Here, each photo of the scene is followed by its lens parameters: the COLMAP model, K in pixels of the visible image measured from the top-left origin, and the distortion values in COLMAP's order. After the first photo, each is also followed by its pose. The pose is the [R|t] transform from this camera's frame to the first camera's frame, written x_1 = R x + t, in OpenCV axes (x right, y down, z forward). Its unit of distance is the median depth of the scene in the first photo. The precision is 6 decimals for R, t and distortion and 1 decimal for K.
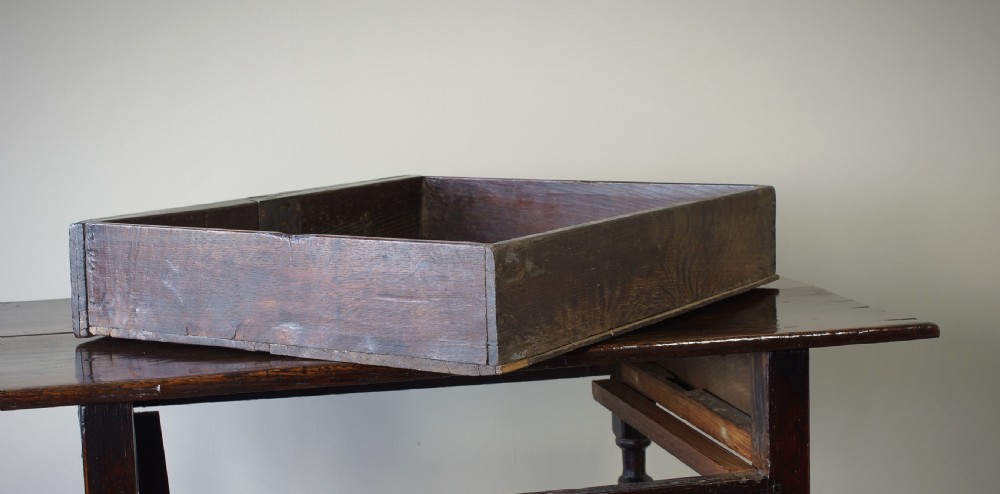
lens RADIAL K [[1703.3, 0, 500.0], [0, 1703.3, 247.0], [0, 0, 1]] dist [-0.016229, -0.017028]
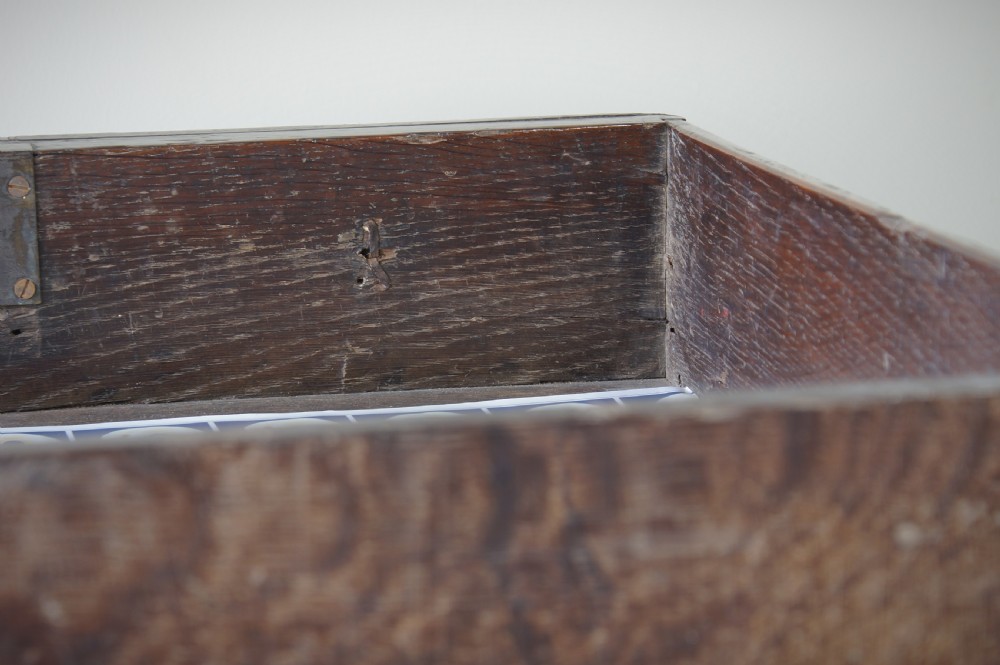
lens RADIAL K [[2863.6, 0, 500.0], [0, 2863.6, 332.5], [0, 0, 1]] dist [0.072351, 0.375597]
pose [[0.723097, 0.158801, -0.672245, 0.317387], [-0.095445, 0.986850, 0.130454, -0.075164], [0.684121, -0.030168, 0.728744, 0.643762]]
